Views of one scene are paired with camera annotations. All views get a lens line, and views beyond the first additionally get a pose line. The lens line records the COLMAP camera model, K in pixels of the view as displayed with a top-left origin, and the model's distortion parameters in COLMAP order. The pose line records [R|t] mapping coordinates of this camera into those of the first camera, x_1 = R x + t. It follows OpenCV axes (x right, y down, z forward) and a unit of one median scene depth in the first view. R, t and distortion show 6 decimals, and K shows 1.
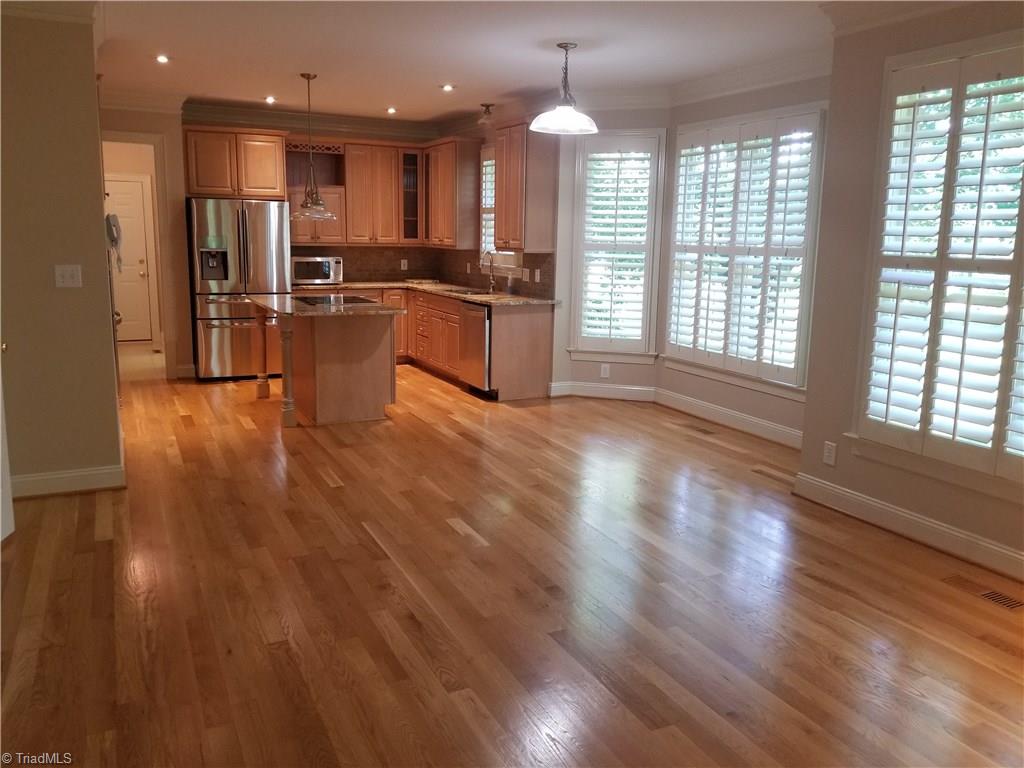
lens RADIAL K [[800.2, 0, 500.6], [0, 800.2, 362.2], [0, 0, 1]] dist [0.107709, -0.175508]
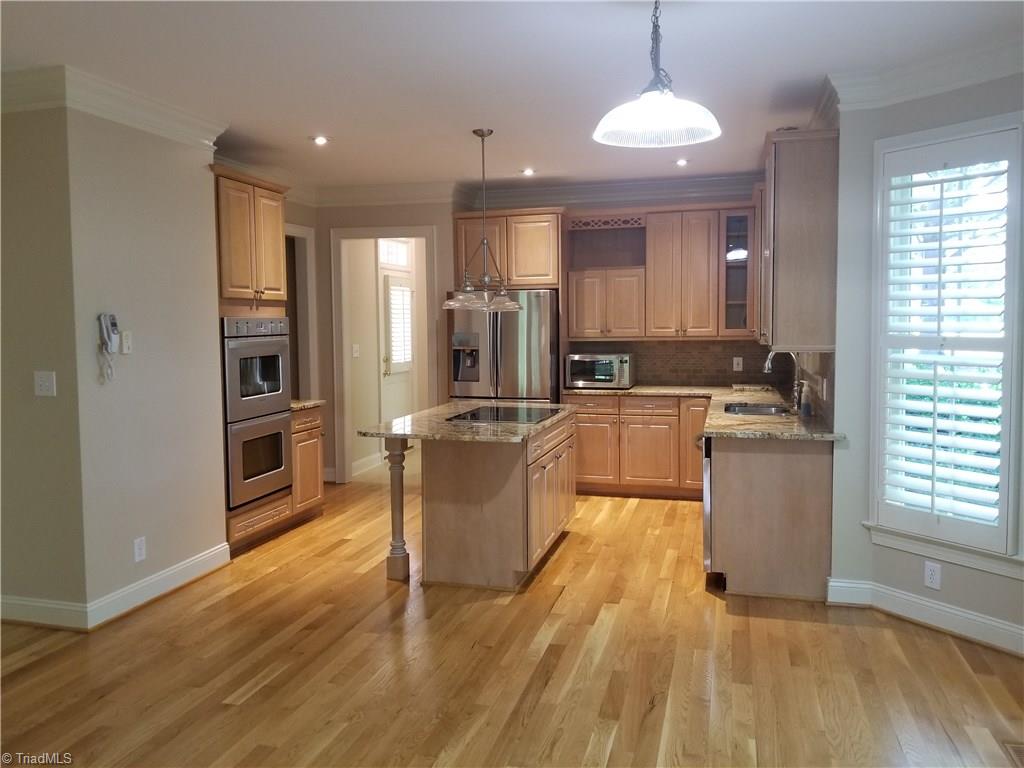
lens RADIAL K [[800.2, 0, 500.6], [0, 800.2, 362.2], [0, 0, 1]] dist [0.107709, -0.175508]
pose [[0.747063, 0.012527, -0.664635, 0.255595], [-0.085018, 0.993412, -0.076838, -0.059084], [0.659294, 0.113909, 0.743207, 0.378222]]
